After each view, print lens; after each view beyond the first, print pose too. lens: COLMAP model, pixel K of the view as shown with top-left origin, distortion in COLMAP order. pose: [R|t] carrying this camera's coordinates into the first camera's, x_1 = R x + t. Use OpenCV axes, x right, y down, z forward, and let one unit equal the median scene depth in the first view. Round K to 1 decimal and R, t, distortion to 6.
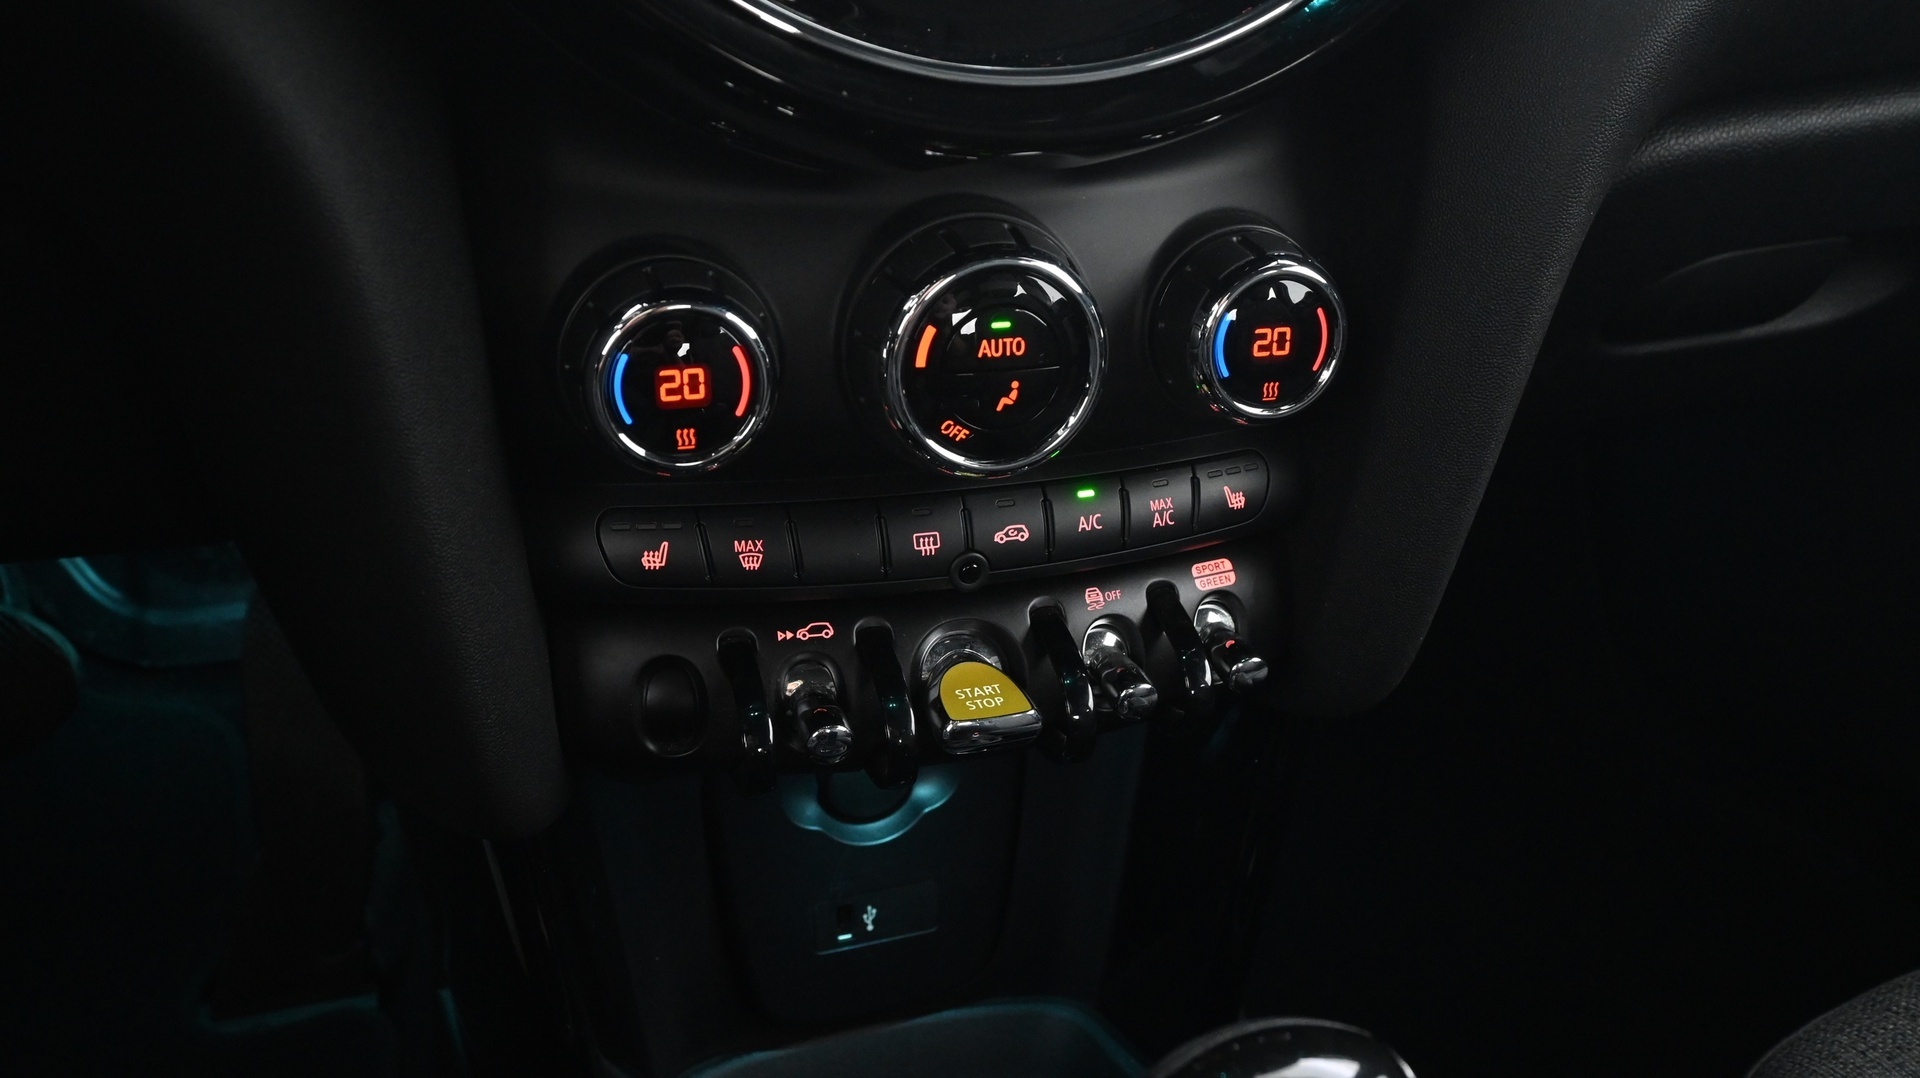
lens RADIAL K [[1574.2, 0, 951.7], [0, 1574.2, 537.0], [0, 0, 1]] dist [-0.022136, 0.023406]
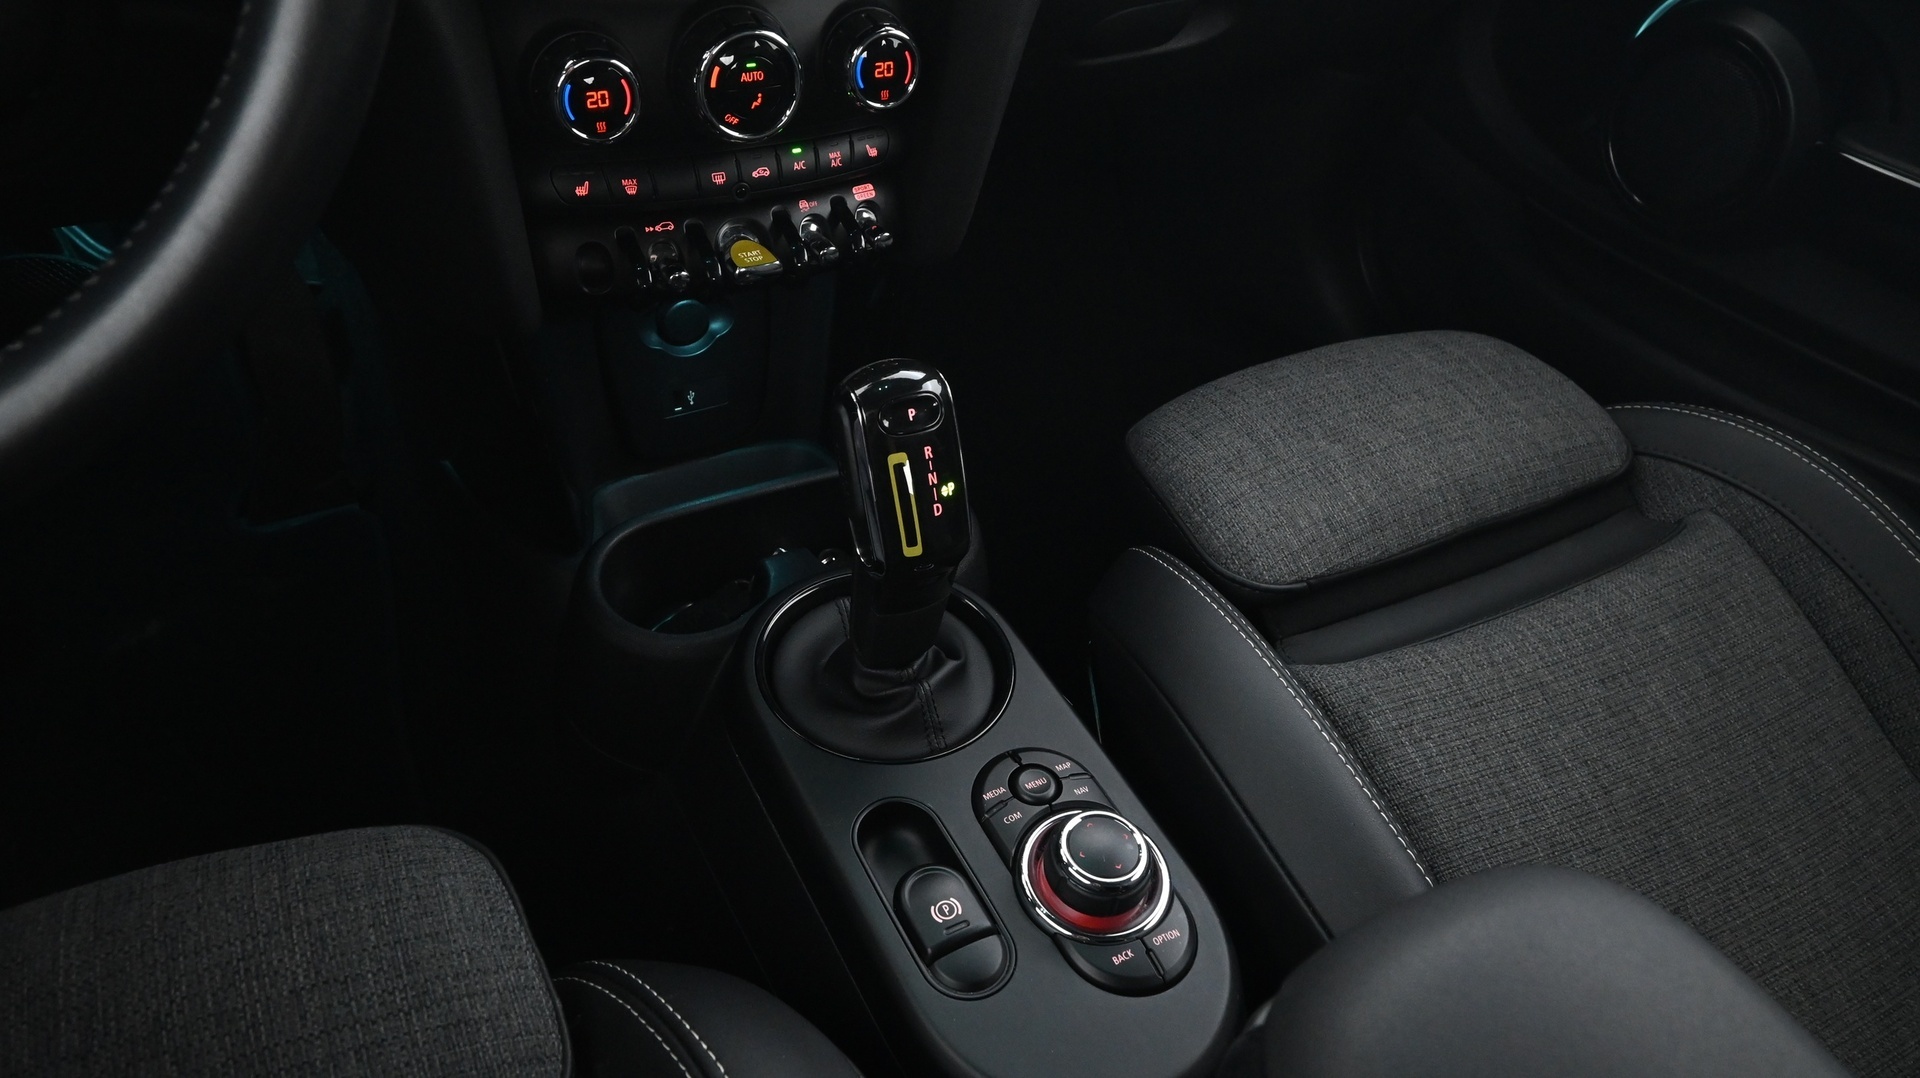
lens RADIAL K [[1339.9, 0, 964.0], [0, 1339.9, 555.2], [0, 0, 1]] dist [-0.012113, 0.001376]
pose [[0.976210, -0.087506, 0.198387, -0.090483], [0.034304, 0.965754, 0.257183, 0.039694], [-0.214099, -0.244259, 0.945780, -0.785791]]
